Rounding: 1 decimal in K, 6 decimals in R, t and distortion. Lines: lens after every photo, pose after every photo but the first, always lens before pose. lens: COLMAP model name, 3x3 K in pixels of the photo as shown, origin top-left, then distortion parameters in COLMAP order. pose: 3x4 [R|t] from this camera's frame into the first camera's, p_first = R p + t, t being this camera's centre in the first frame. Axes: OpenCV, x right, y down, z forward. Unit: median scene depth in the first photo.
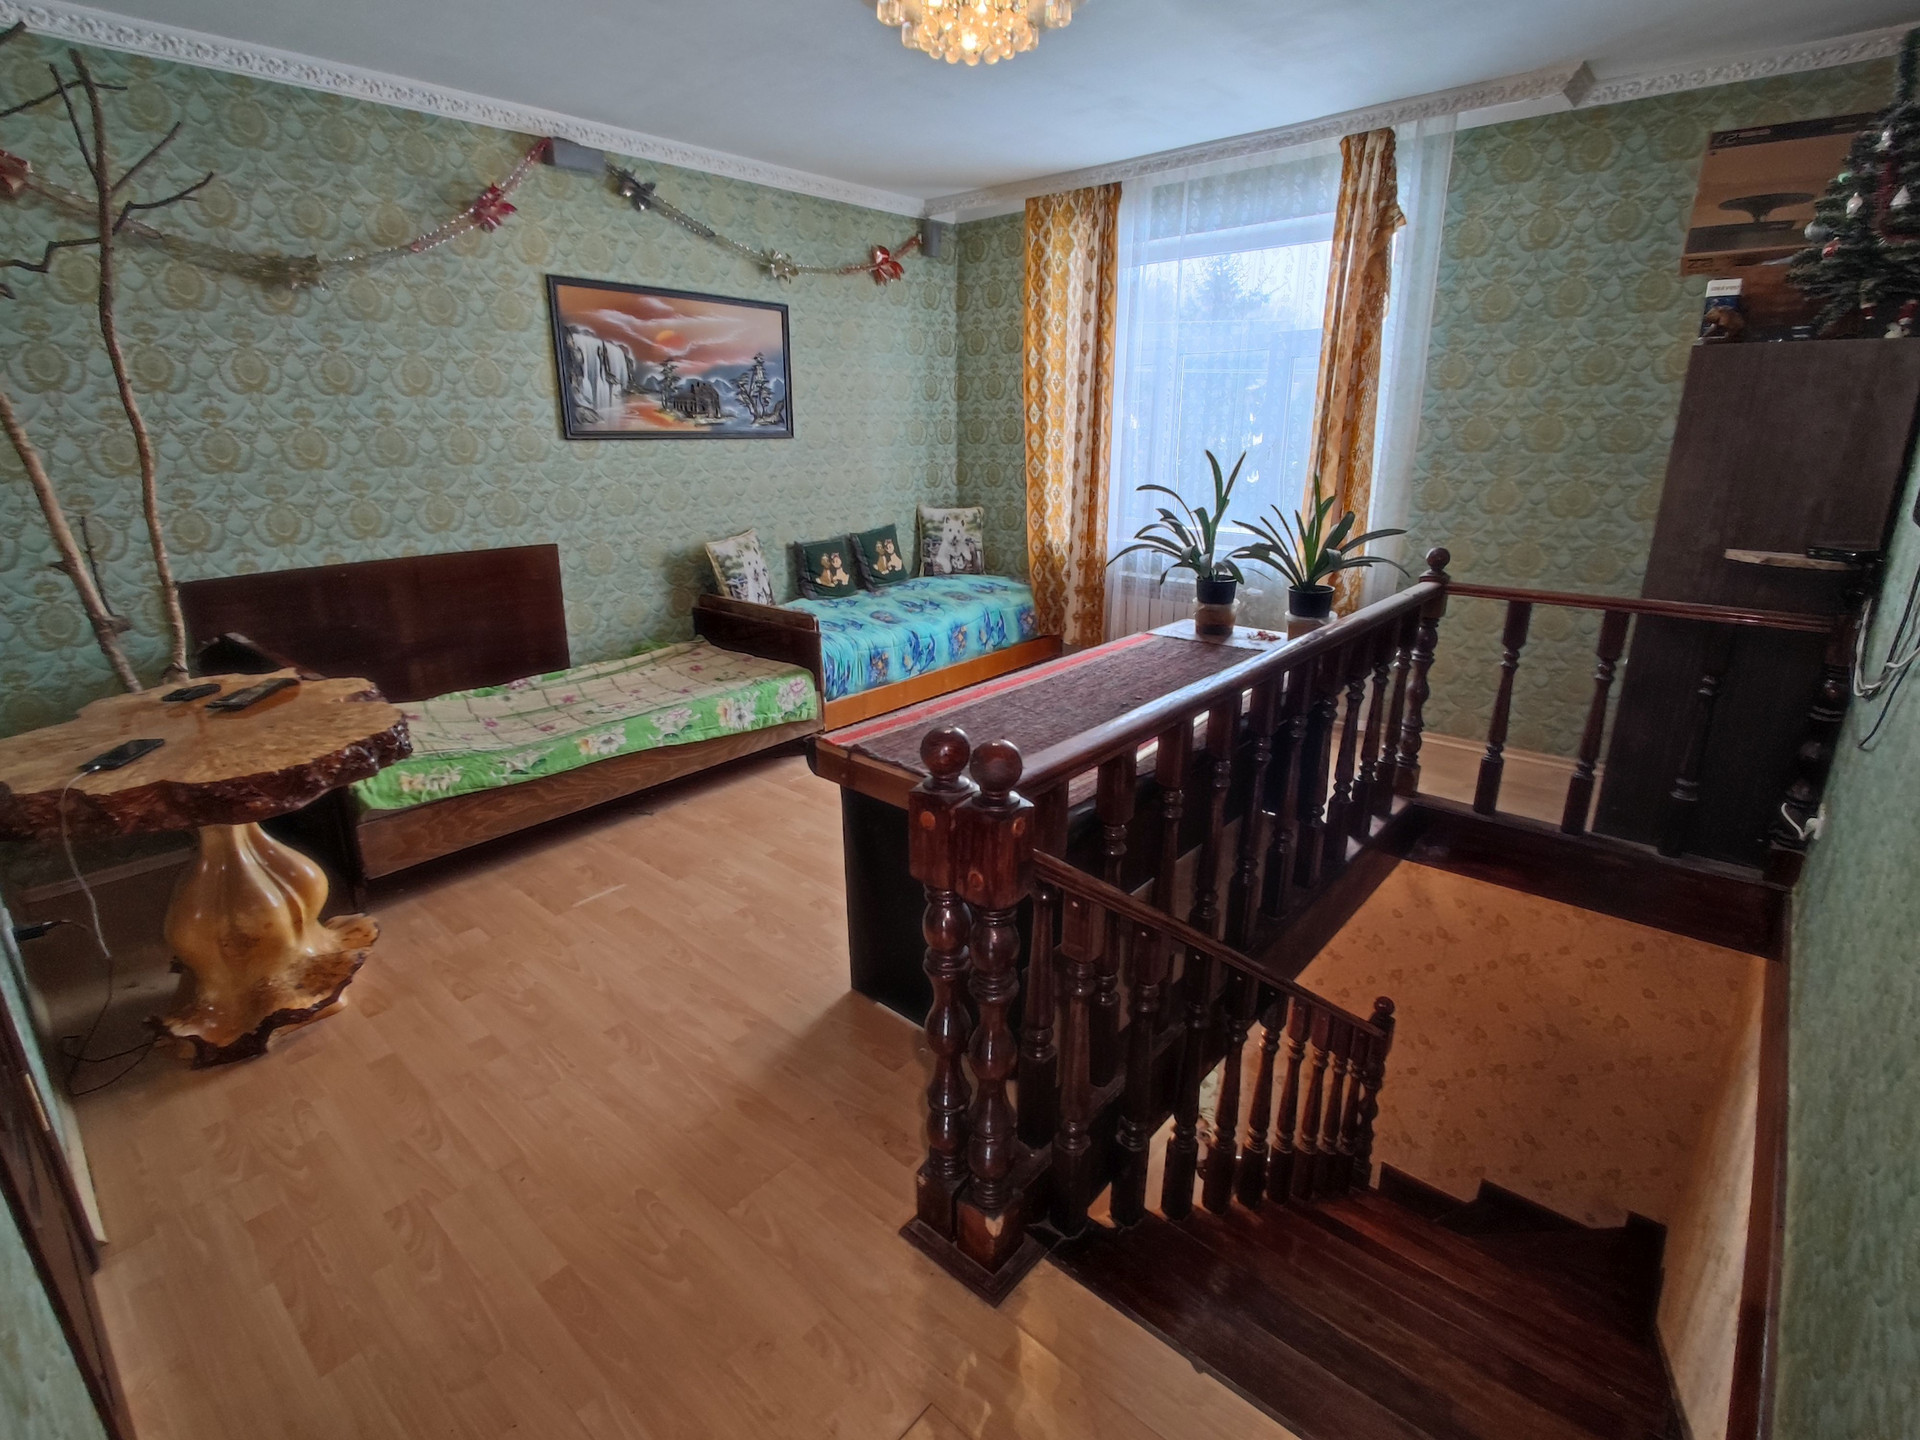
lens RADIAL K [[922.0, 0, 960.0], [0, 922.0, 720.0], [0, 0, 1]] dist [0.003541, -0.000571]
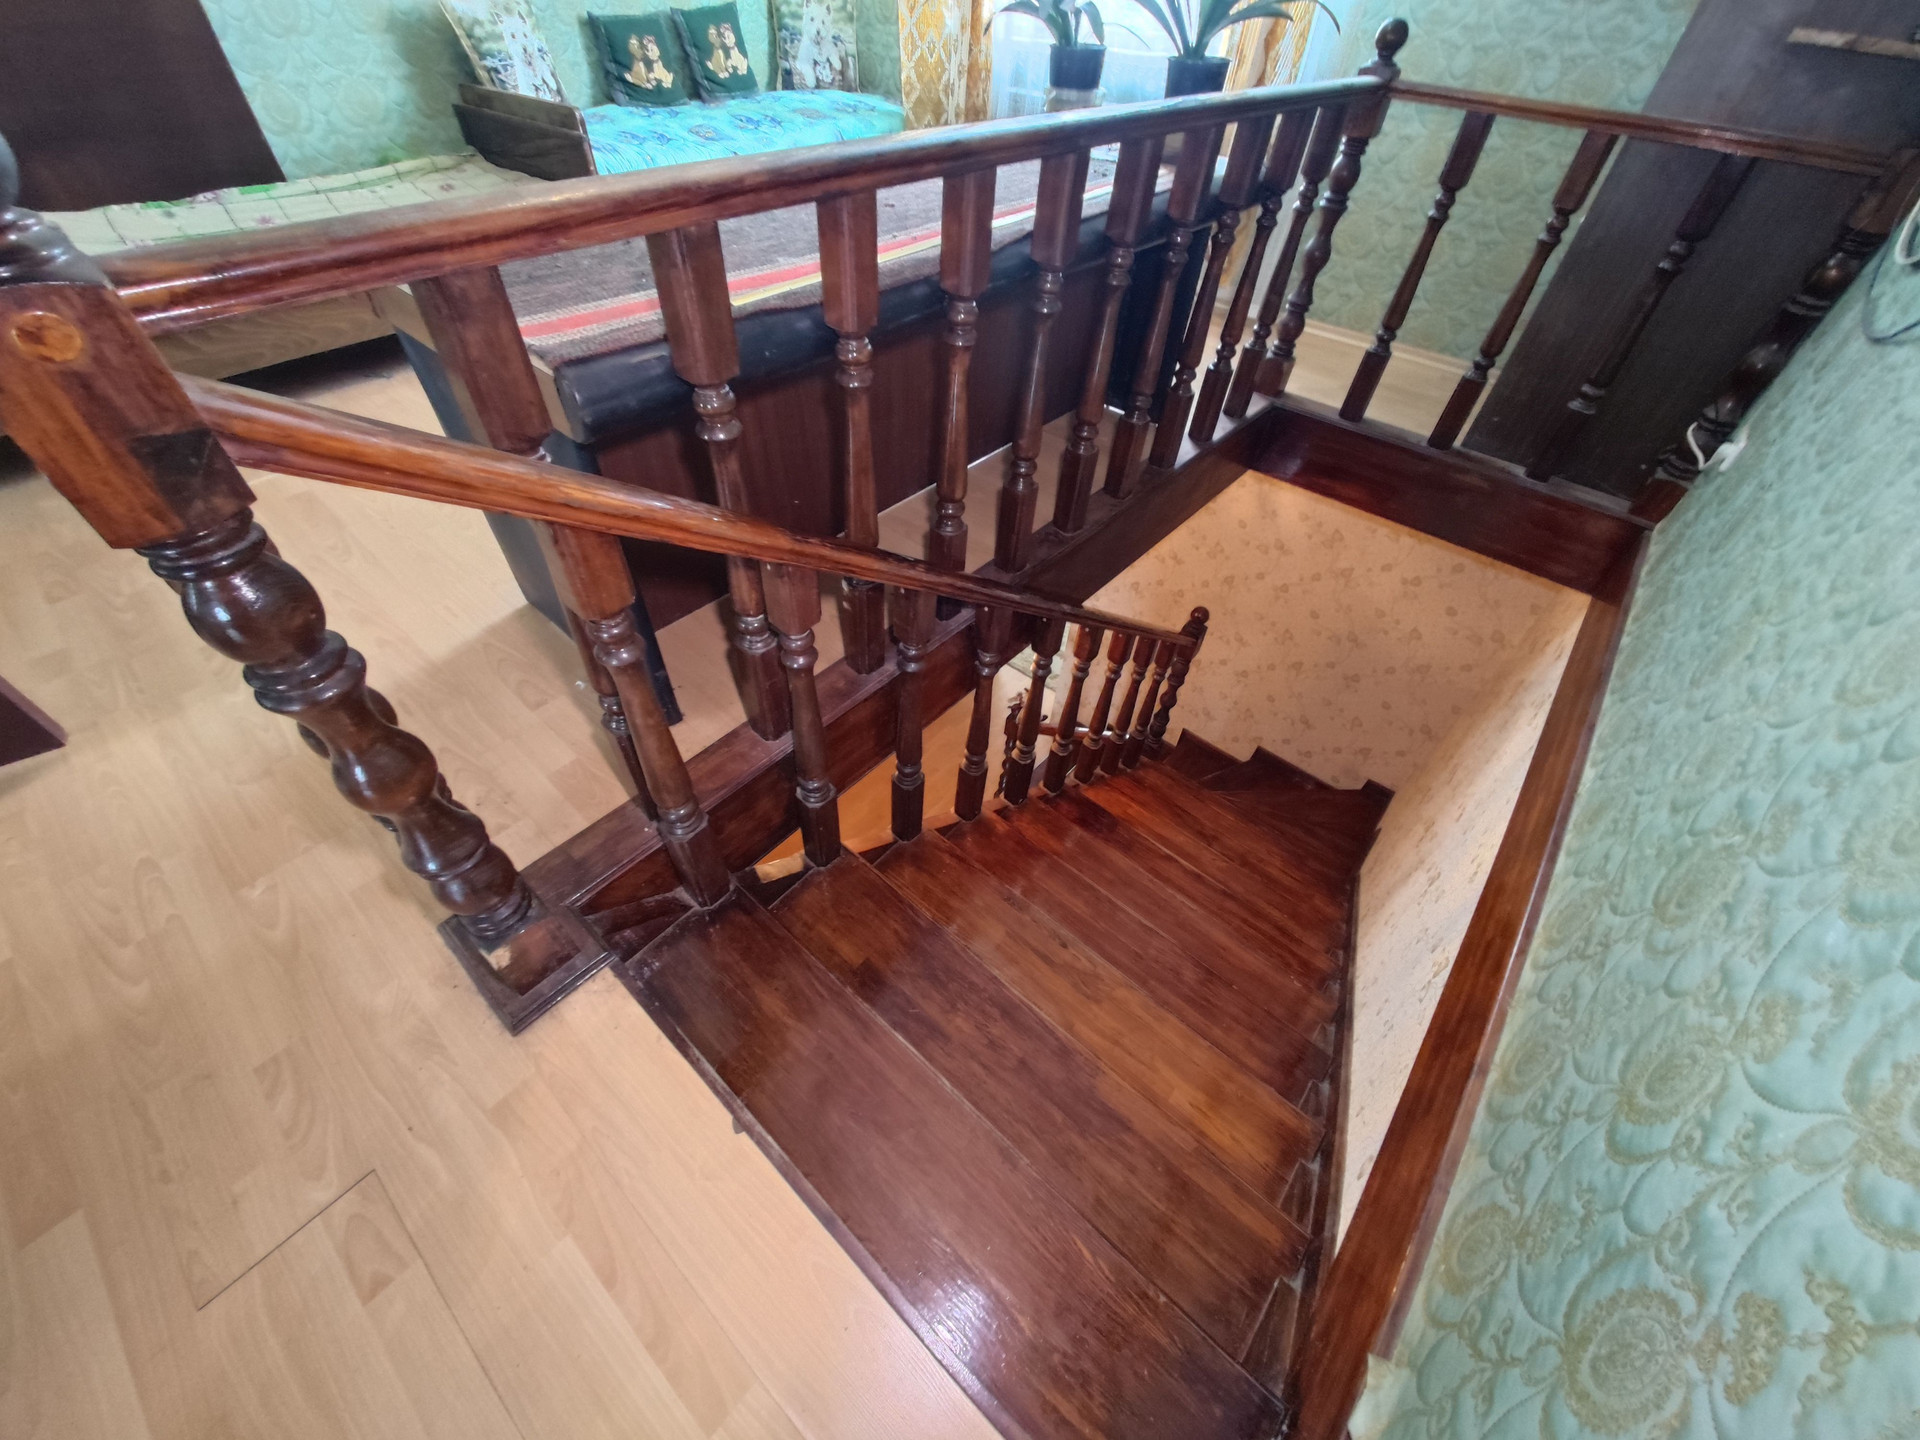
lens RADIAL K [[734.0, 0, 932.7], [0, 734.0, 720.3], [0, 0, 1]] dist [0.009620, -0.014650]
pose [[0.999043, 0.033752, 0.027831, 0.133449], [-0.042941, 0.878125, 0.476501, 0.030019], [-0.008356, -0.477240, 0.878734, 0.207274]]
